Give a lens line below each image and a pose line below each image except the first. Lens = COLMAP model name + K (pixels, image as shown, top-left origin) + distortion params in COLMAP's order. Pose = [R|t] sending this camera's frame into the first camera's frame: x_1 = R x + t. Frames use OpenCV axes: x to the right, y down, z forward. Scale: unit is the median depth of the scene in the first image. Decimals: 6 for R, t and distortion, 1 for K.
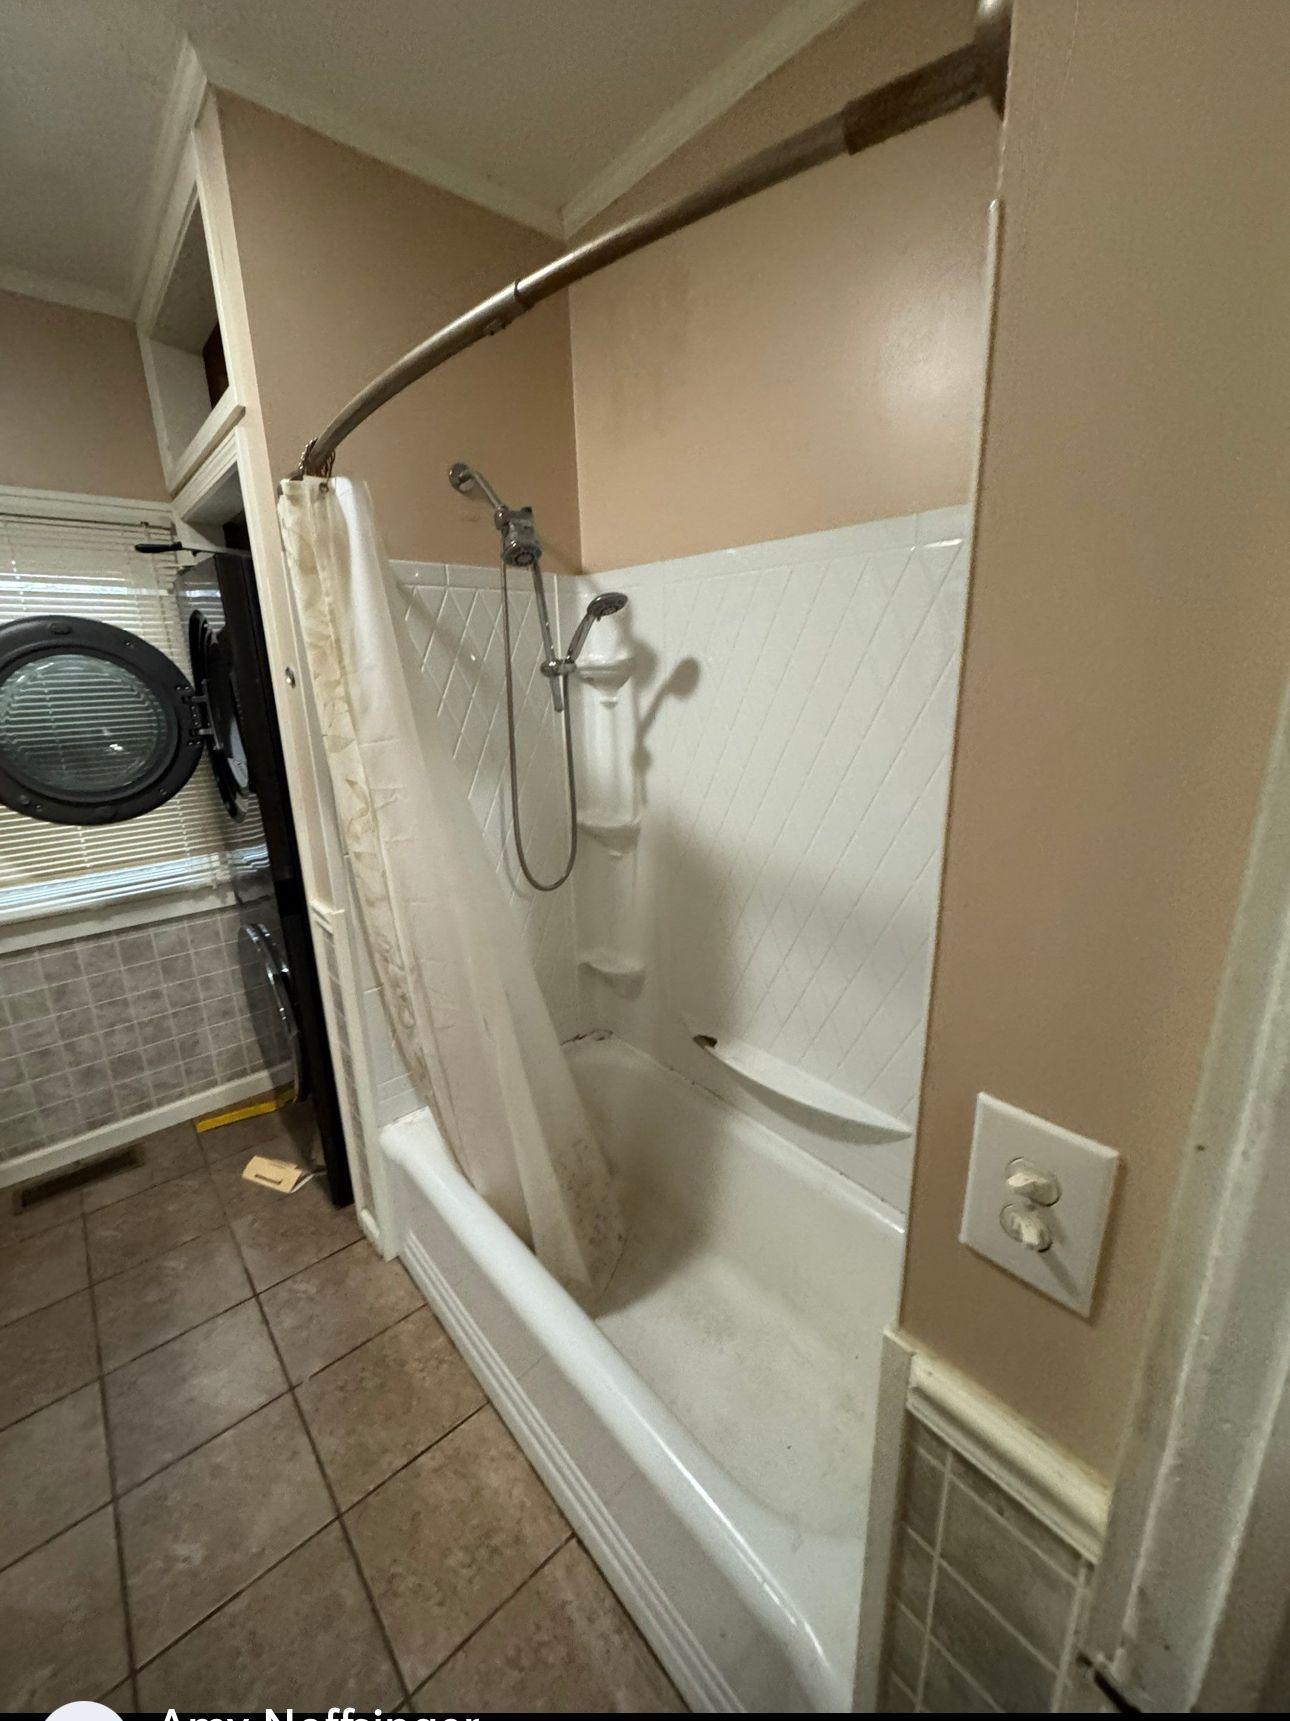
lens RADIAL K [[691.9, 0, 646.5], [0, 691.9, 855.1], [0, 0, 1]] dist [-0.003560, 0.000055]
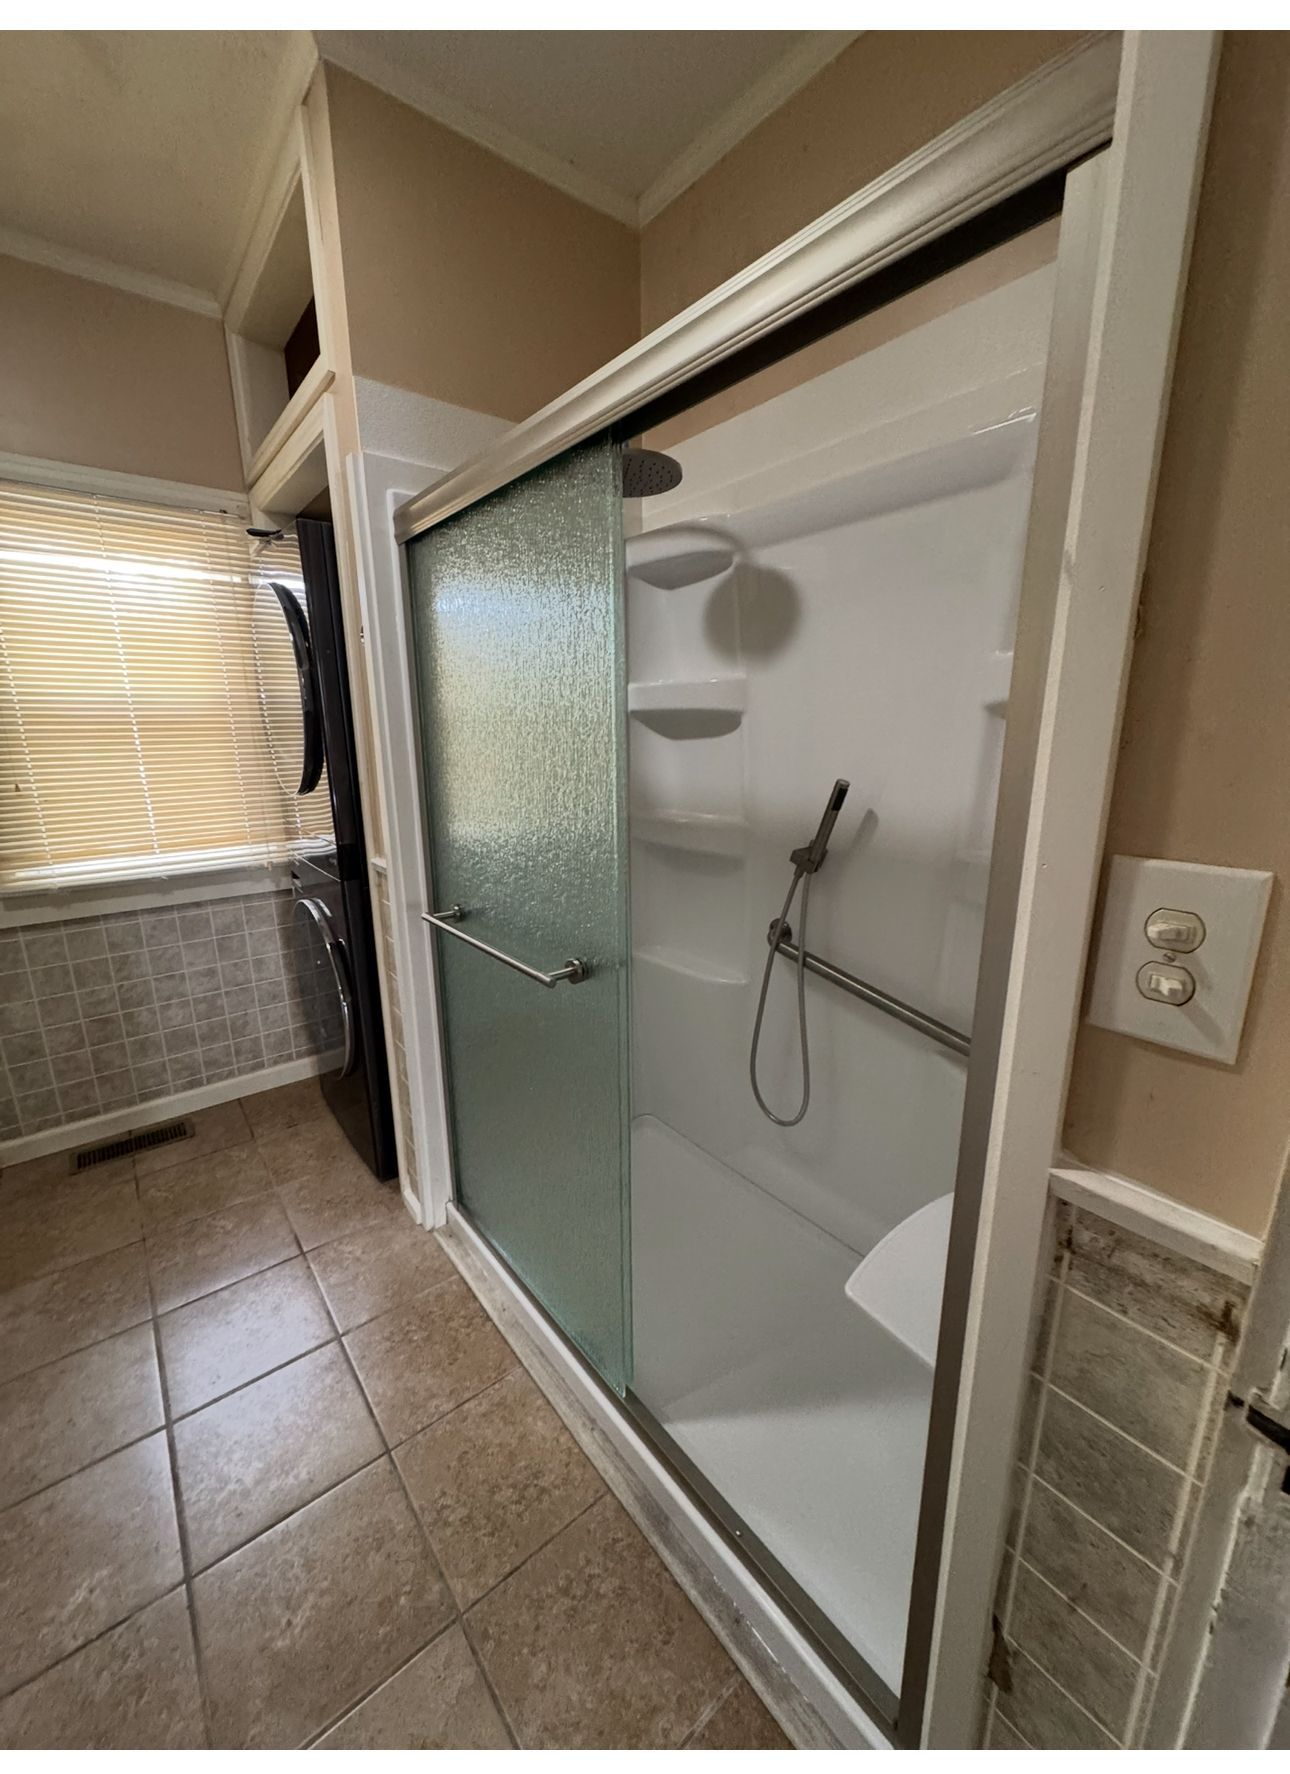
lens RADIAL K [[691.8, 0, 644.5], [0, 691.8, 893.9], [0, 0, 1]] dist [-0.002914, 0.000181]
pose [[0.998937, 0.027405, -0.037073, -0.038955], [-0.028295, 0.999319, -0.023695, 0.108352], [0.036398, 0.024719, 0.999032, -0.004701]]
